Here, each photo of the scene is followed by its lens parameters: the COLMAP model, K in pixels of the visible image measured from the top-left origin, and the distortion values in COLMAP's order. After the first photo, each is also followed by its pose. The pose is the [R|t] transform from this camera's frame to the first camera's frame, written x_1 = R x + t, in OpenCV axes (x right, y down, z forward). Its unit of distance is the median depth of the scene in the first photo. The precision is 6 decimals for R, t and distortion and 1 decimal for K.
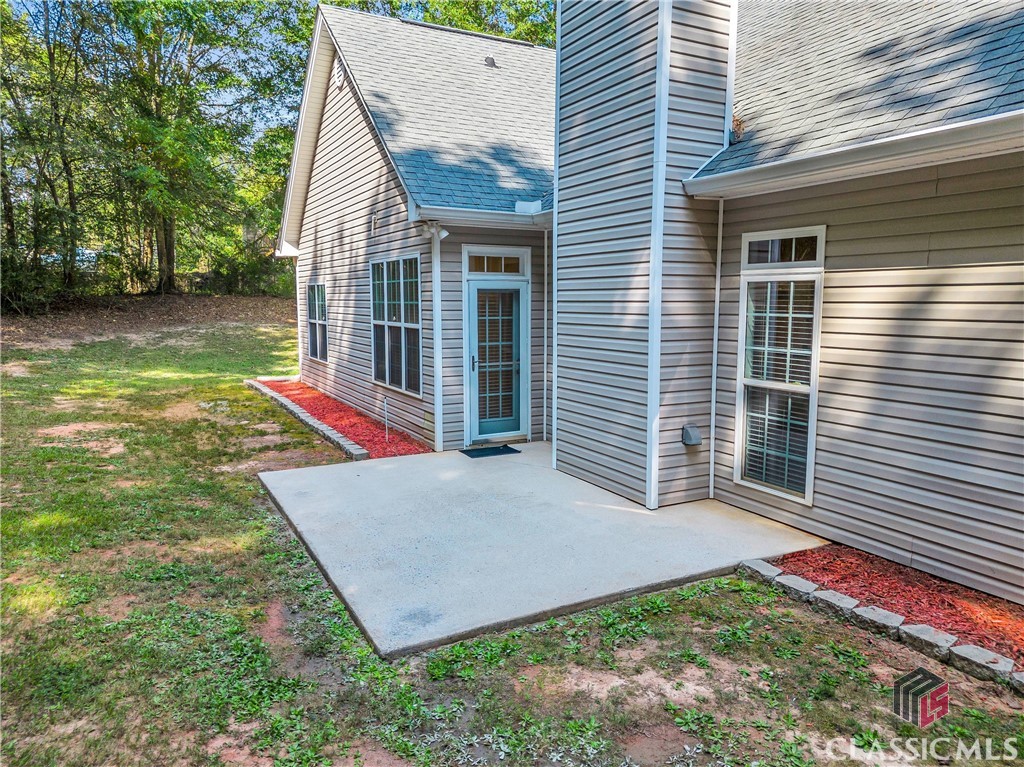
lens RADIAL K [[734.2, 0, 521.6], [0, 734.2, 381.4], [0, 0, 1]] dist [0.054470, -0.028945]
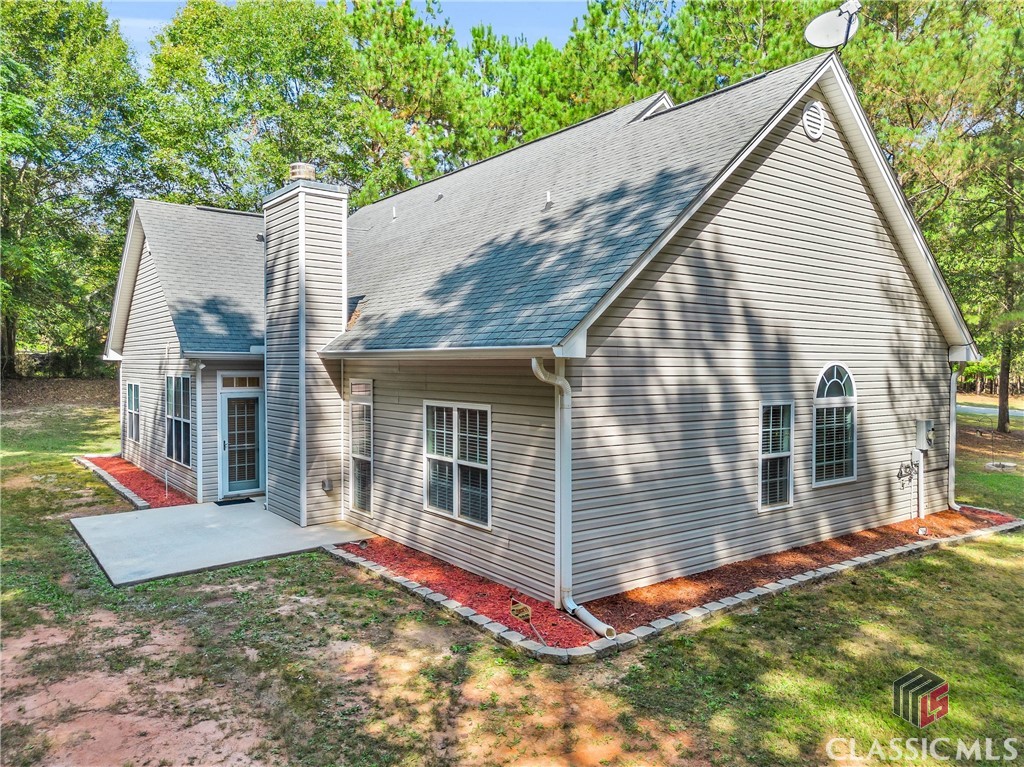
lens RADIAL K [[734.2, 0, 505.6], [0, 734.2, 381.5], [0, 0, 1]] dist [0.054470, -0.028945]
pose [[0.988914, -0.006583, 0.148344, 0.291553], [0.019422, 0.996169, -0.085263, -0.013670], [-0.147214, 0.087199, 0.985253, -0.651188]]
